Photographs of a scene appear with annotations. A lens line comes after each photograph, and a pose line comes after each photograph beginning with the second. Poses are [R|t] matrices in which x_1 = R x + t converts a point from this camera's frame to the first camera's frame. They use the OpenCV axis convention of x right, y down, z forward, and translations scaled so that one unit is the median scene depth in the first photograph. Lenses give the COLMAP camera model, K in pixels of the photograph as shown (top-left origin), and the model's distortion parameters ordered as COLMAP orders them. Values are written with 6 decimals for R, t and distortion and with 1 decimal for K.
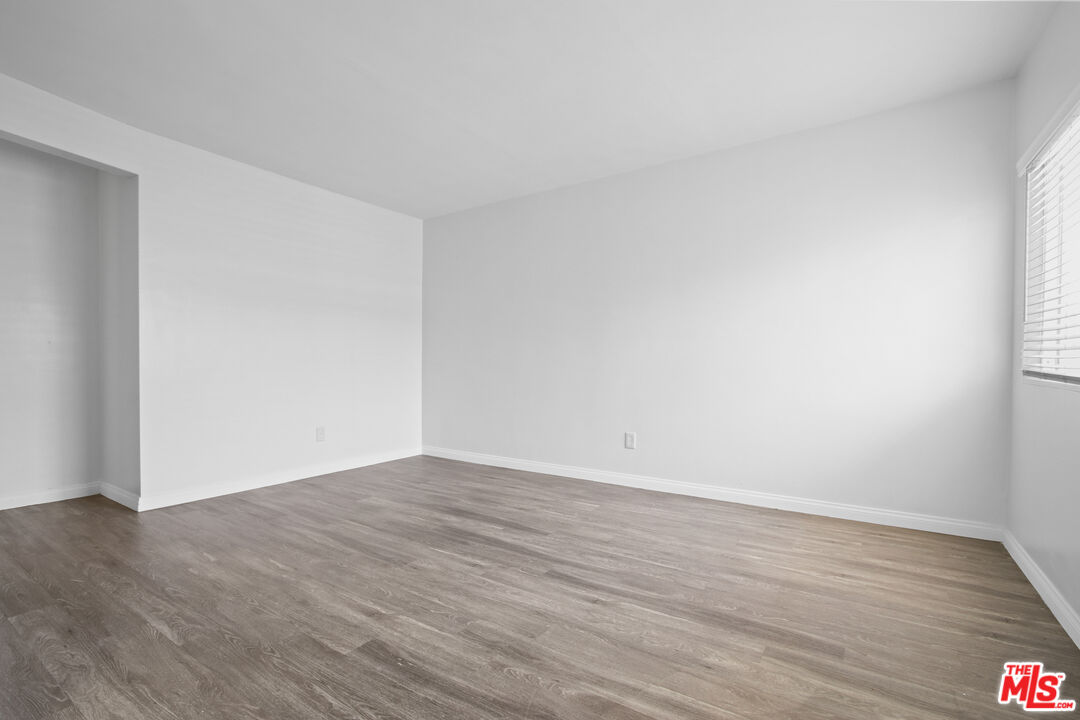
lens RADIAL K [[504.4, 0, 538.7], [0, 504.4, 366.9], [0, 0, 1]] dist [0.000171, -0.000063]
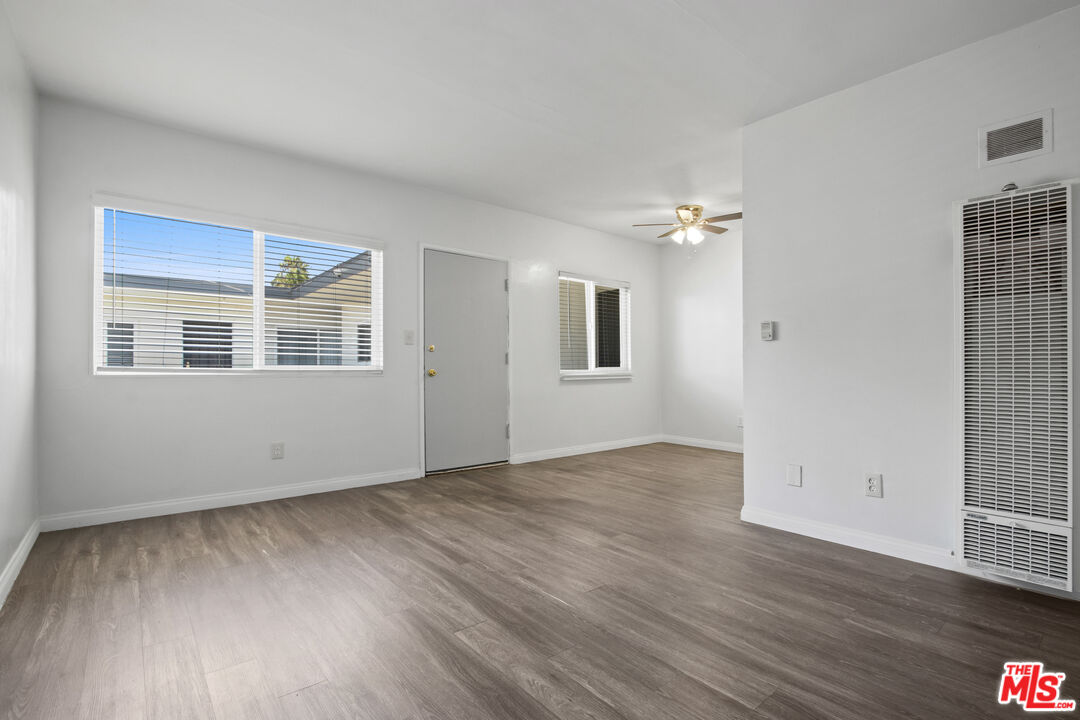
lens RADIAL K [[504.4, 0, 538.7], [0, 504.4, 366.9], [0, 0, 1]] dist [0.000171, -0.000063]
pose [[-0.956260, -0.004800, 0.292477, -0.453491], [-0.001766, 0.999942, 0.010637, -0.010937], [-0.292511, 0.009655, -0.956213, 2.046271]]
